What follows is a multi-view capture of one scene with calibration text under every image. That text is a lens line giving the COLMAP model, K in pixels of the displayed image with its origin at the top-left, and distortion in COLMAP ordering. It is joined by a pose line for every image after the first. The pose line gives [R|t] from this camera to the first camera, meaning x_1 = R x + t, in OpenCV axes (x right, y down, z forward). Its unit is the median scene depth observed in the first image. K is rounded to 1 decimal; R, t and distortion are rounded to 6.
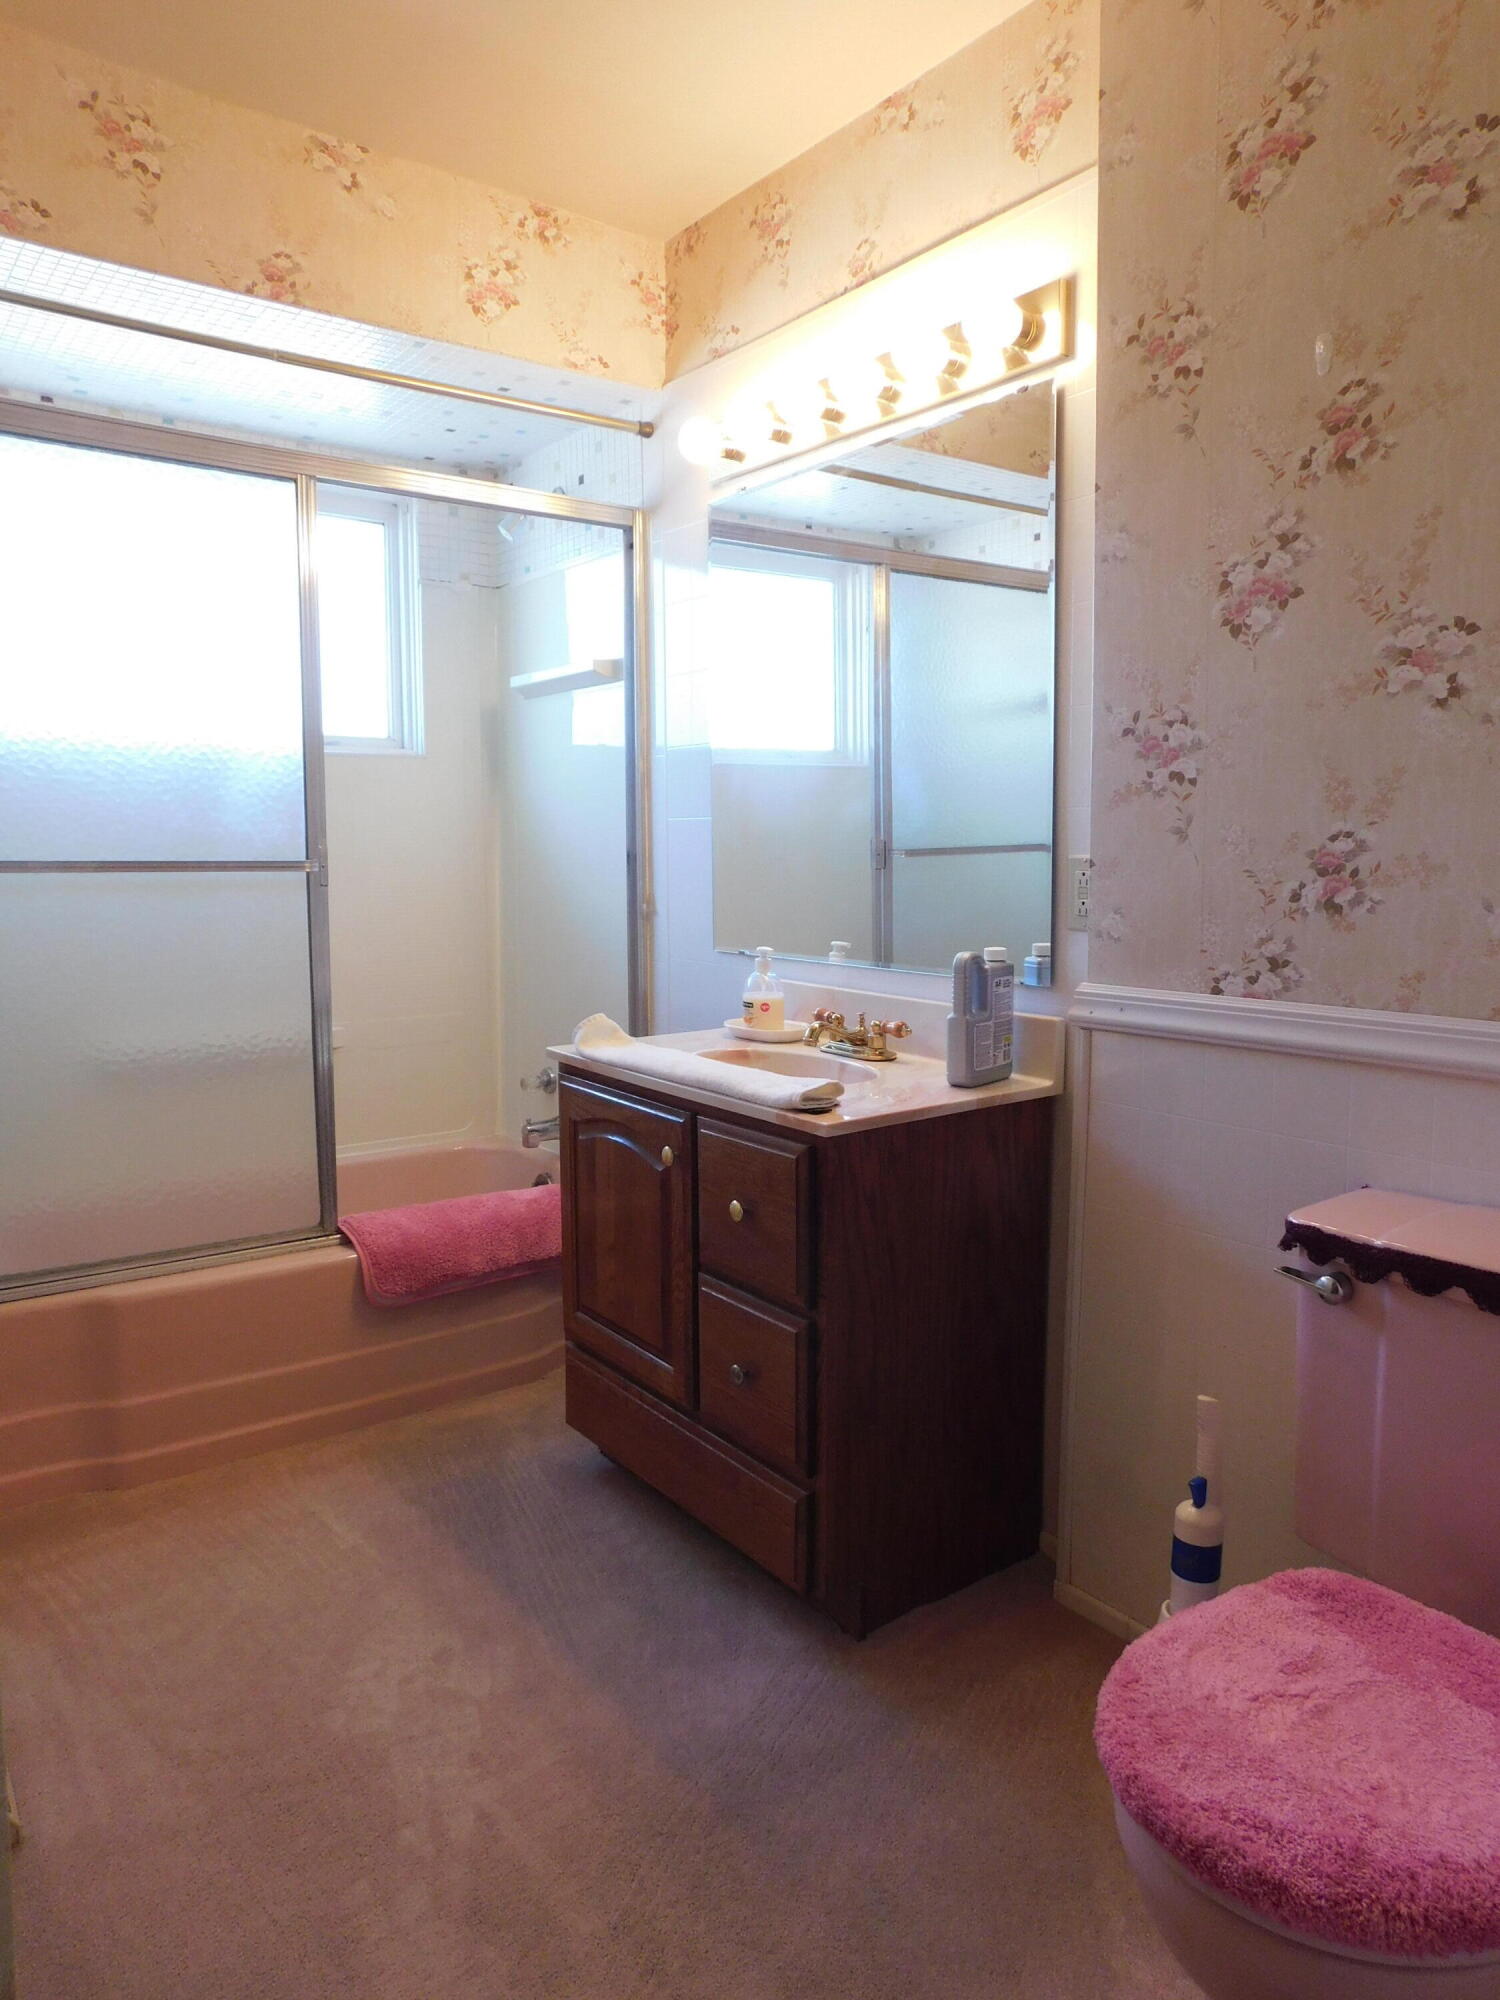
lens RADIAL K [[1345.9, 0, 743.6], [0, 1345.9, 957.4], [0, 0, 1]] dist [-0.007620, 0.075797]
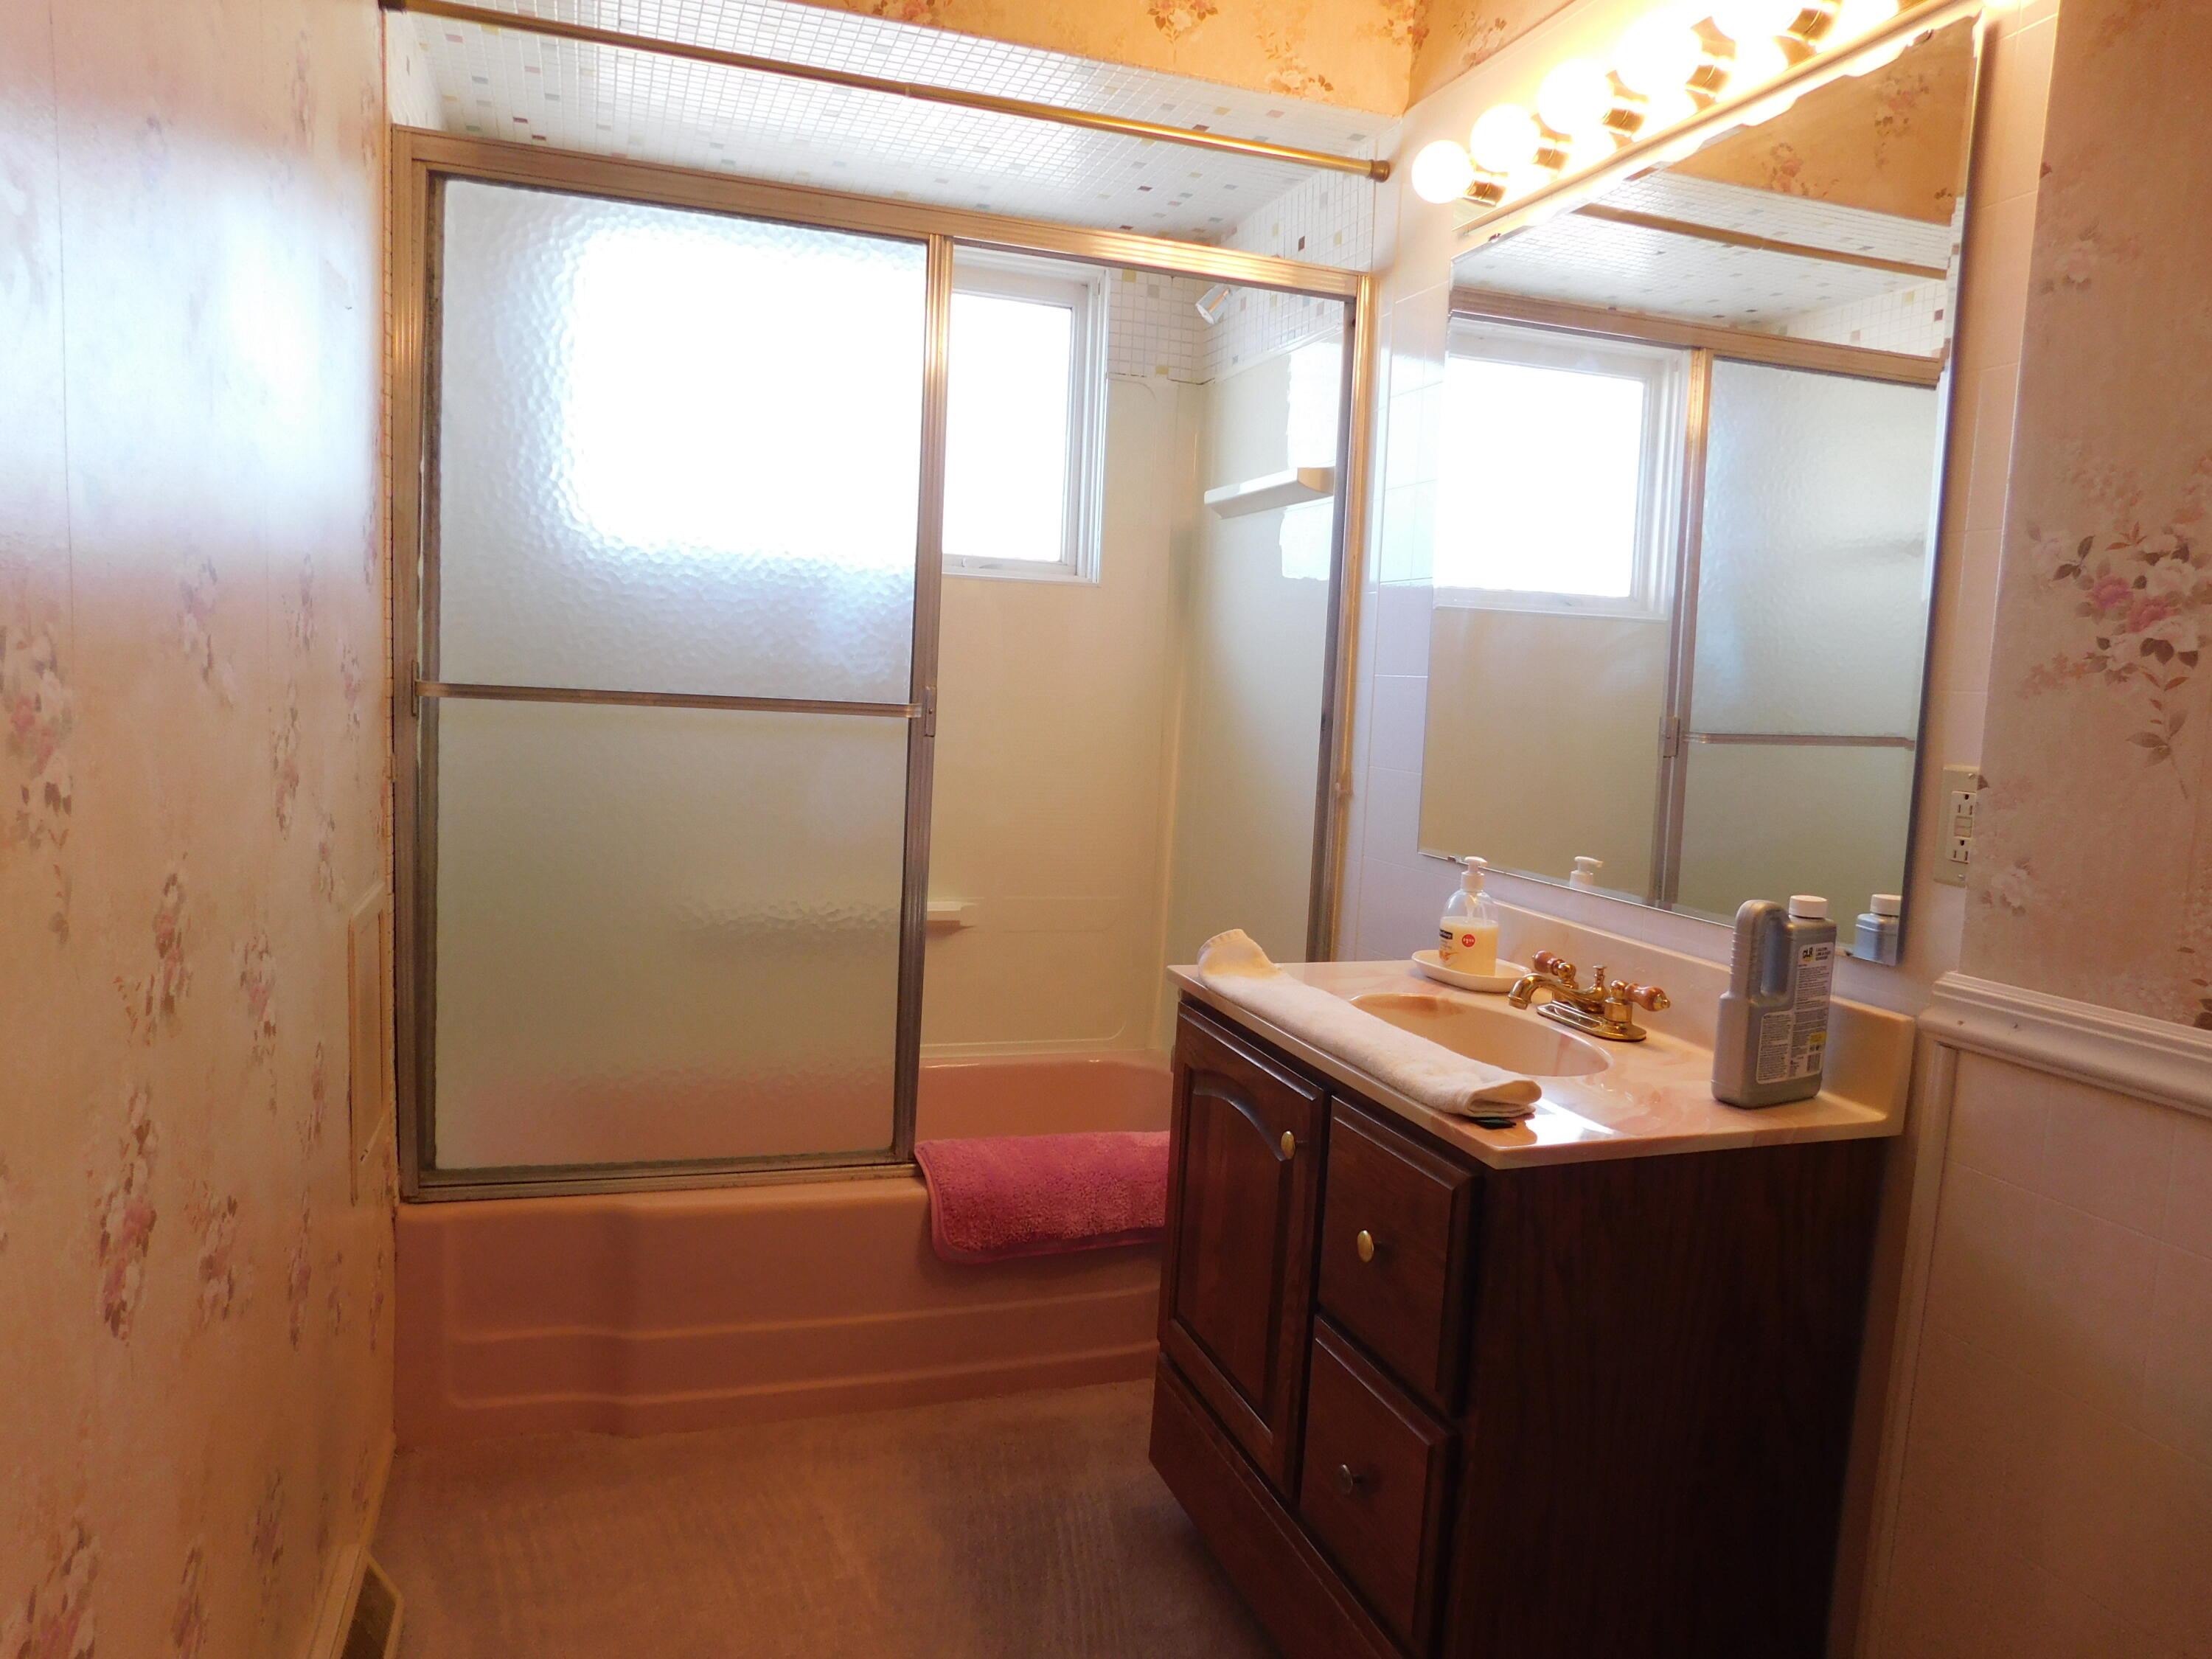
lens RADIAL K [[1462.4, 0, 1102.9], [0, 1462.4, 816.1], [0, 0, 1]] dist [-0.066628, 0.073394]
pose [[0.953650, 0.077121, -0.290869, 0.052223], [-0.077398, 0.996944, 0.010572, -0.023494], [0.290796, 0.012430, 0.956704, 0.193861]]
